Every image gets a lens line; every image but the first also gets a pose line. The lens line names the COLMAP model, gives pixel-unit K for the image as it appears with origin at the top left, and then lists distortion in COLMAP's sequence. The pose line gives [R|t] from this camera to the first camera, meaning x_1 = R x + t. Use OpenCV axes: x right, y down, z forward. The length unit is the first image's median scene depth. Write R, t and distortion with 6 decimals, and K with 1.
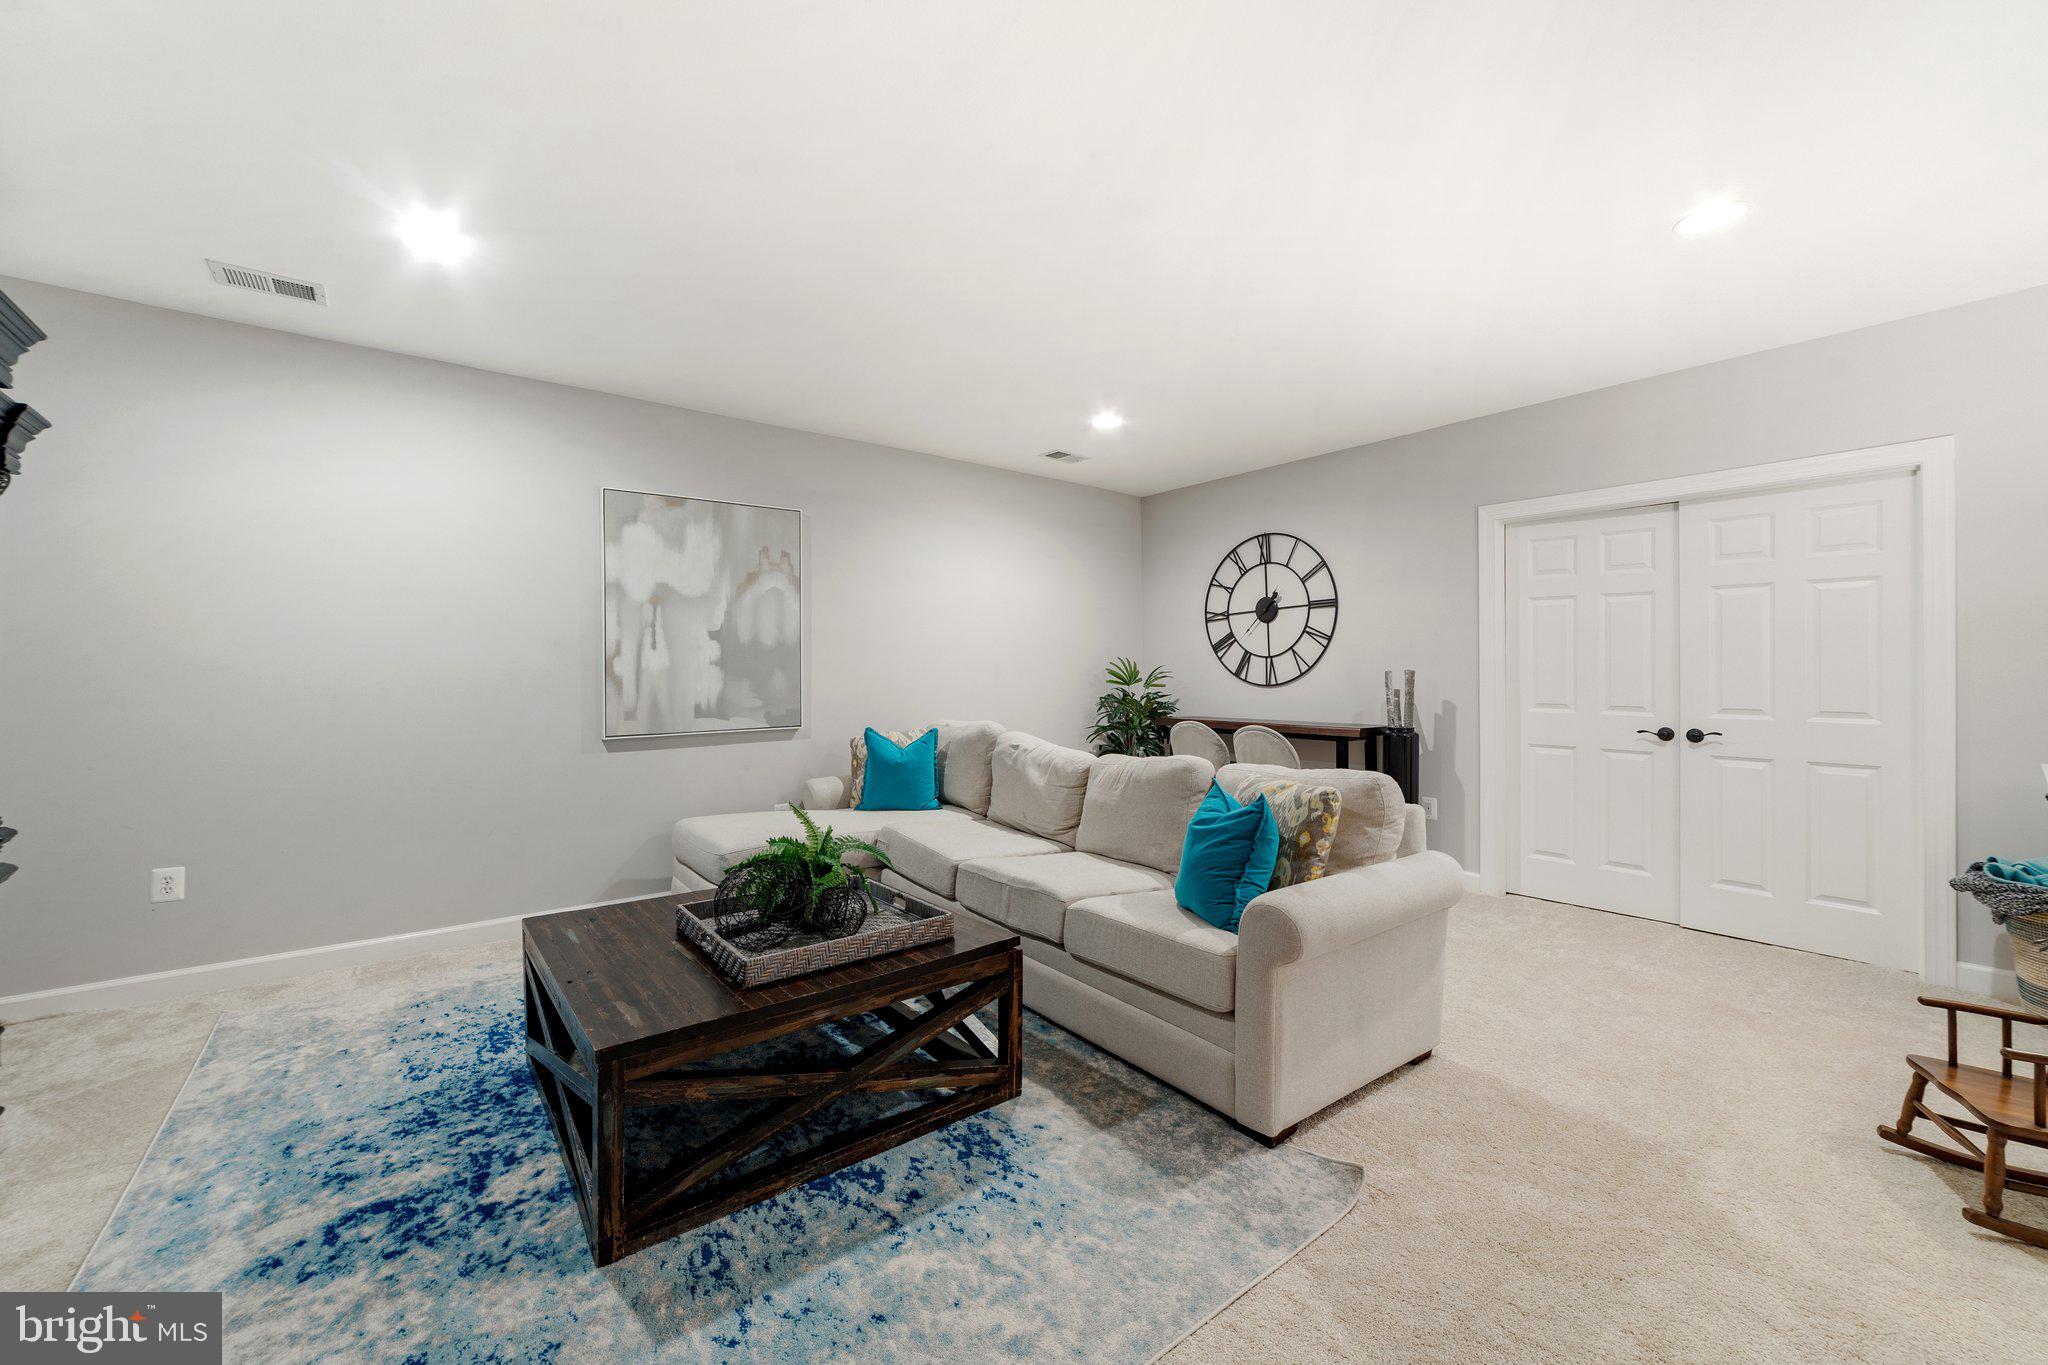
lens RADIAL K [[801.9, 0, 1008.1], [0, 801.9, 676.3], [0, 0, 1]] dist [-0.009848, 0.000749]
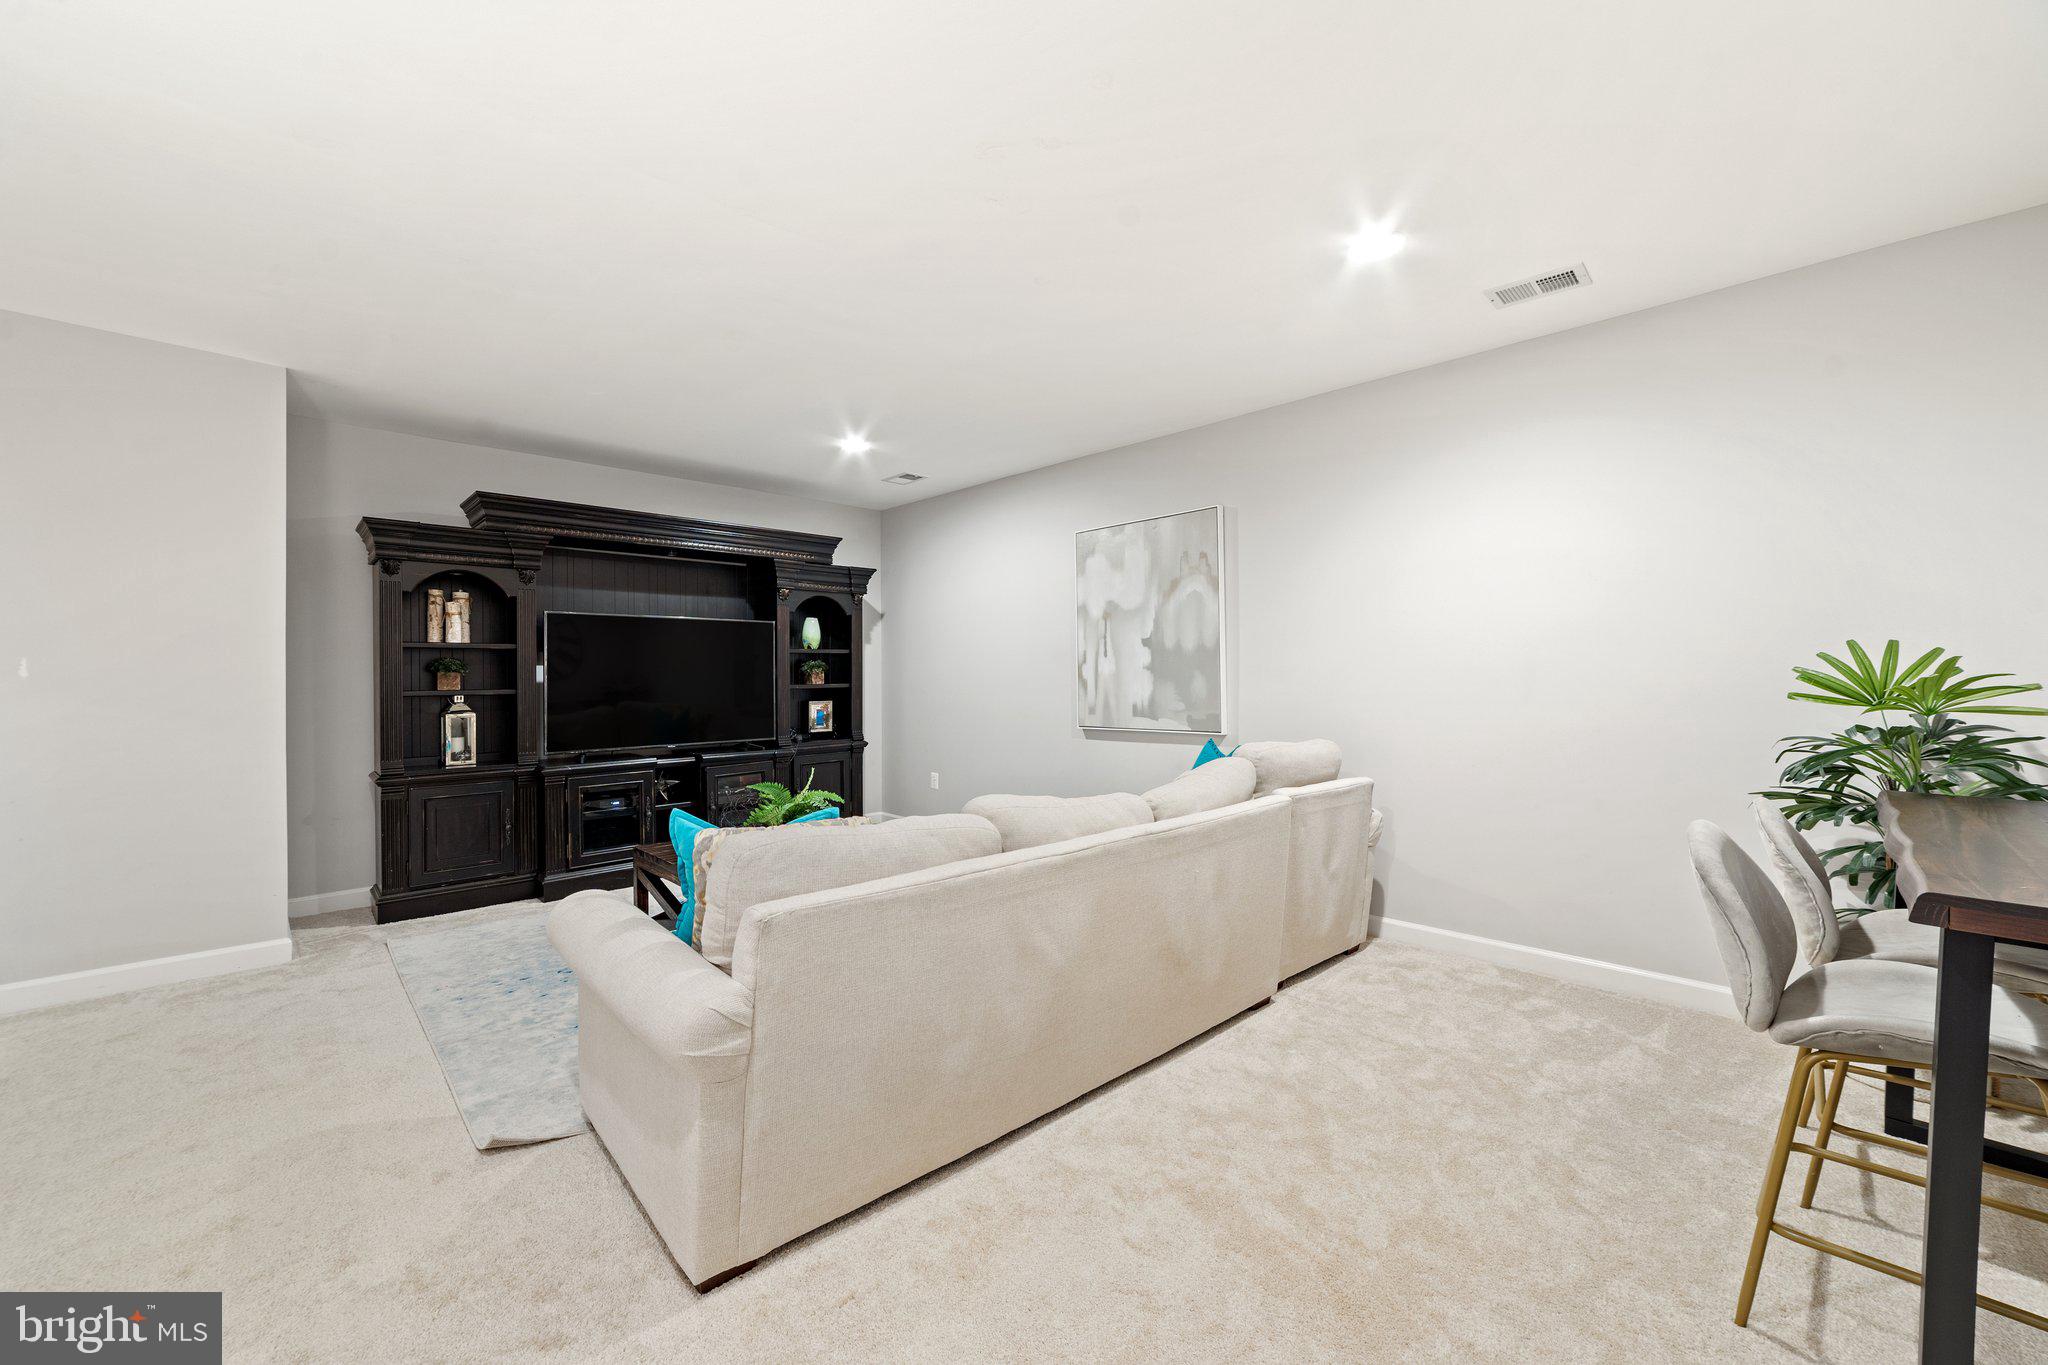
lens RADIAL K [[801.9, 0, 1018.0], [0, 801.9, 680.4], [0, 0, 1]] dist [-0.009848, 0.000749]
pose [[0.092480, 0.009969, -0.995665, 0.733033], [0.002022, 0.999946, 0.010200, -0.011186], [0.995712, -0.002957, 0.092455, 0.743531]]
